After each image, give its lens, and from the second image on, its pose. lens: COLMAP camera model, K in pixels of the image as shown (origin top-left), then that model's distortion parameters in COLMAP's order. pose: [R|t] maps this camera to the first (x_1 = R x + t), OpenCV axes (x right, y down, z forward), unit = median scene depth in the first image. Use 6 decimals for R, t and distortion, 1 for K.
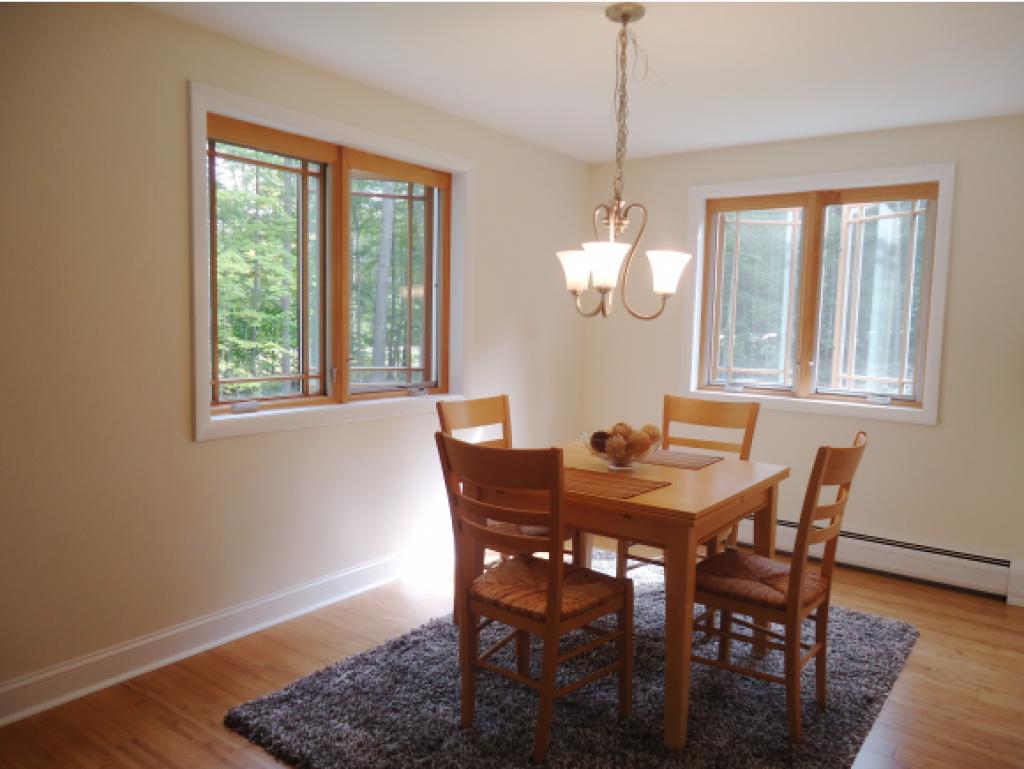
lens RADIAL K [[741.9, 0, 513.5], [0, 741.9, 385.1], [0, 0, 1]] dist [-0.000591, -0.005050]
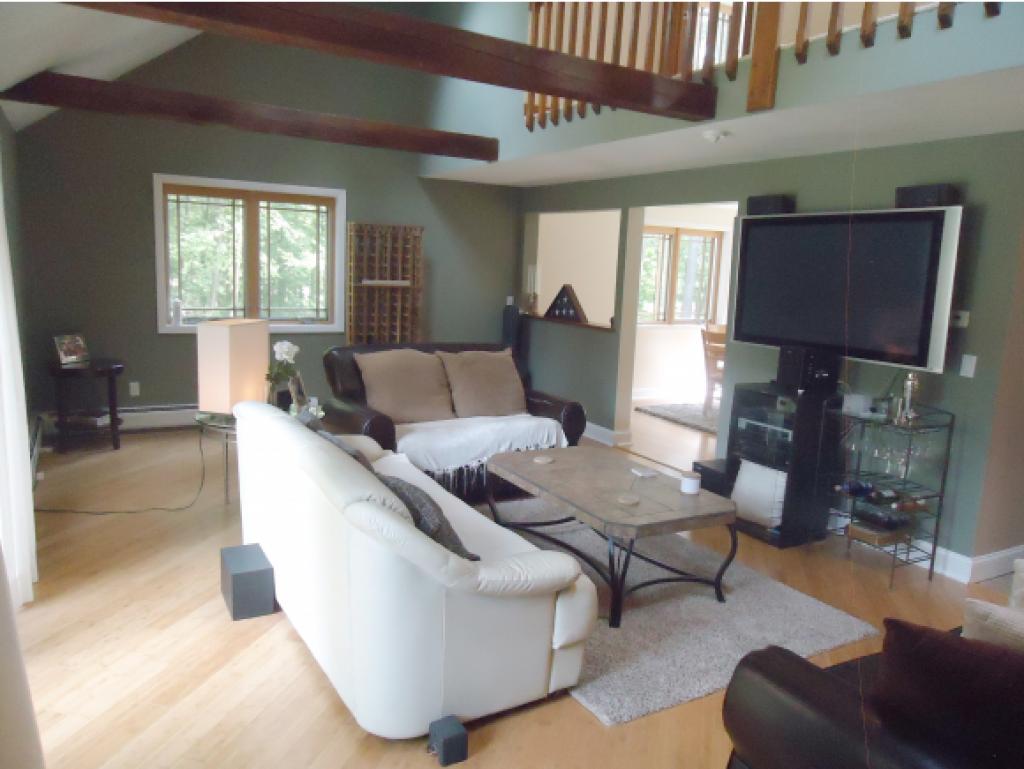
lens RADIAL K [[741.9, 0, 513.5], [0, 741.9, 387.6], [0, 0, 1]] dist [-0.000591, -0.005050]
pose [[0.917642, 0.077968, -0.389686, 0.300526], [-0.052847, 0.995798, 0.074795, 0.080397], [0.393880, -0.048041, 0.917906, -1.660450]]
